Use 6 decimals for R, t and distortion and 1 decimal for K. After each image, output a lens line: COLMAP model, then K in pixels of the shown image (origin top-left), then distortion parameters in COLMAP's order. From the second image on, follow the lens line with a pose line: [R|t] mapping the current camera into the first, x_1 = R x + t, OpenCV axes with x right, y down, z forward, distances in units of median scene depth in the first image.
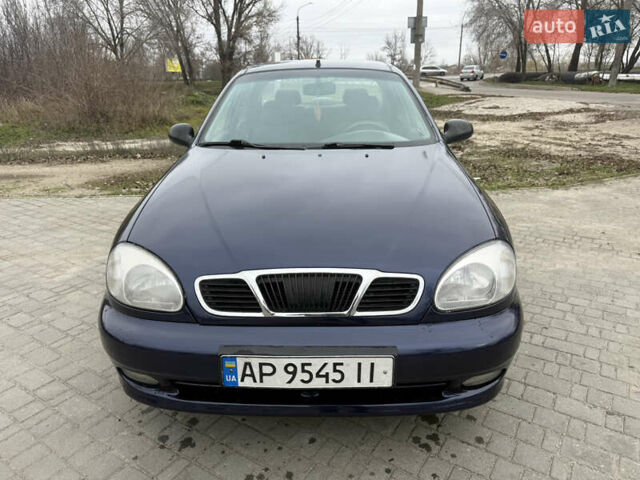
lens RADIAL K [[469.7, 0, 322.2], [0, 469.7, 239.0], [0, 0, 1]] dist [0.001109, -0.002477]
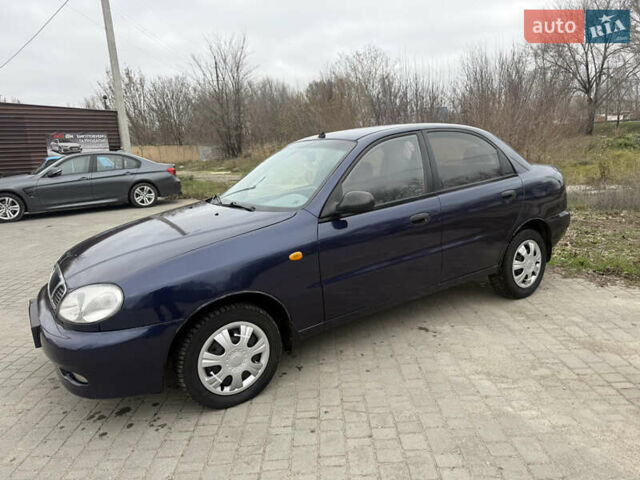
lens RADIAL K [[460.3, 0, 329.1], [0, 460.3, 255.2], [0, 0, 1]] dist [0.059335, -0.089643]
pose [[0.545790, 0.179438, -0.818483, 0.881336], [-0.214336, 0.974201, 0.070650, -0.151590], [0.810045, 0.136871, 0.570170, 0.377086]]
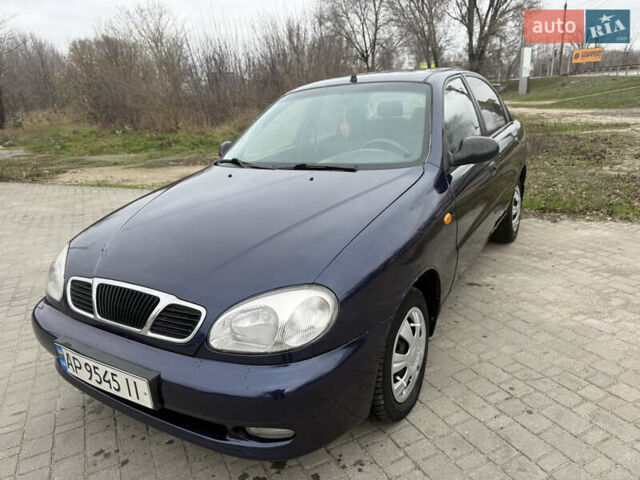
lens RADIAL K [[465.3, 0, 316.0], [0, 465.3, 241.1], [0, 0, 1]] dist [0.003116, 0.000007]
pose [[0.854427, 0.112315, -0.507287, 0.411235], [-0.110212, 0.993316, 0.034292, -0.057414], [0.507748, 0.026609, 0.861095, 0.125006]]
